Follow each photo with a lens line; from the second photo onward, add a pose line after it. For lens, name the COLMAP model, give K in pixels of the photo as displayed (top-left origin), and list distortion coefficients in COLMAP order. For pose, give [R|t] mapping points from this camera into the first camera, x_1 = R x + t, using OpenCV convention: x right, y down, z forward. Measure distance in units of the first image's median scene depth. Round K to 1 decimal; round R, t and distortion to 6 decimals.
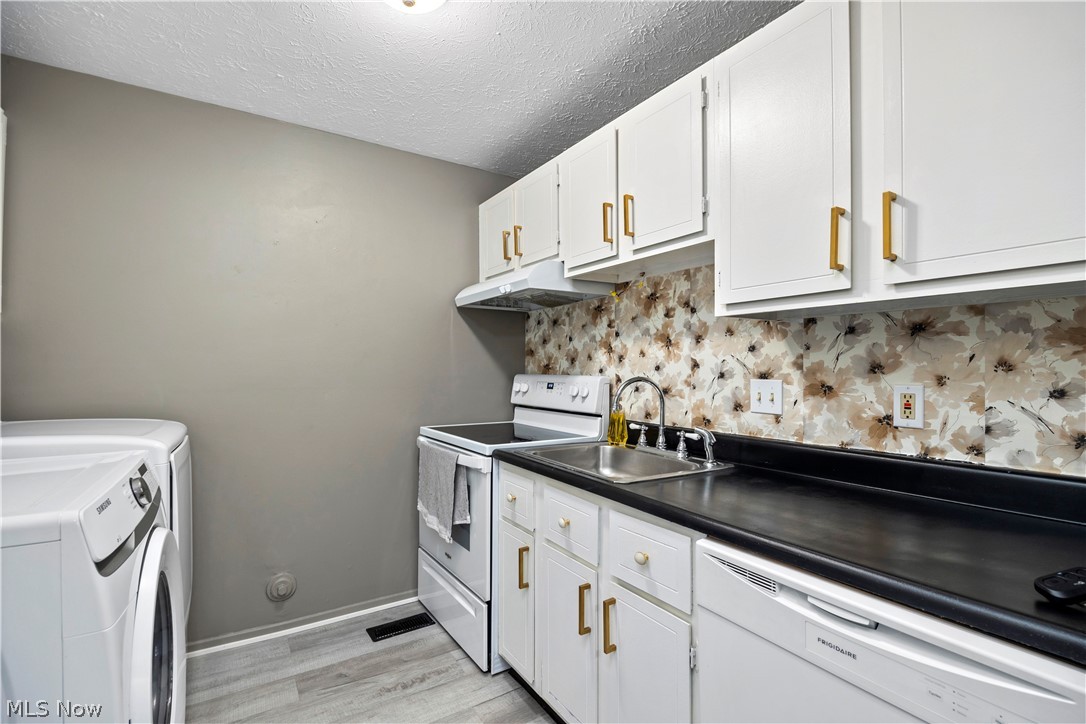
lens RADIAL K [[504.6, 0, 545.0], [0, 504.6, 366.1], [0, 0, 1]] dist [-0.015114, 0.001224]
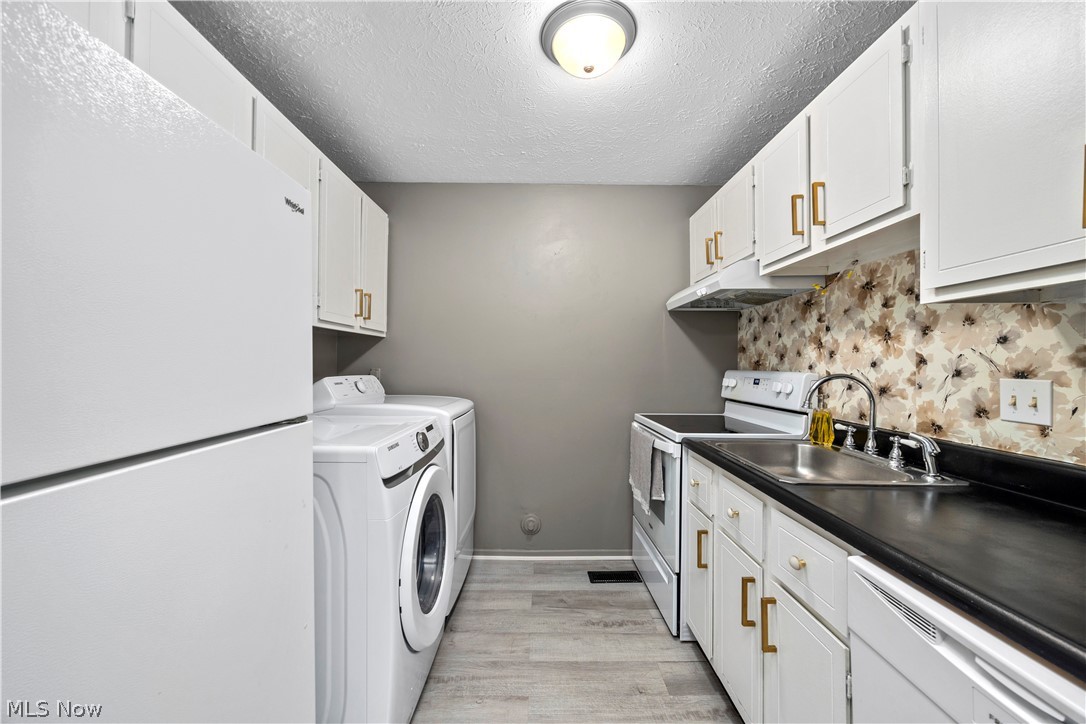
lens RADIAL K [[431.6, 0, 540.7], [0, 431.6, 360.7], [0, 0, 1]] dist [-0.008117, 0.000927]
pose [[0.835972, -0.003243, -0.548762, 0.165351], [0.000723, 0.999988, -0.004807, 0.000566], [0.548772, 0.003622, 0.835965, 0.034558]]
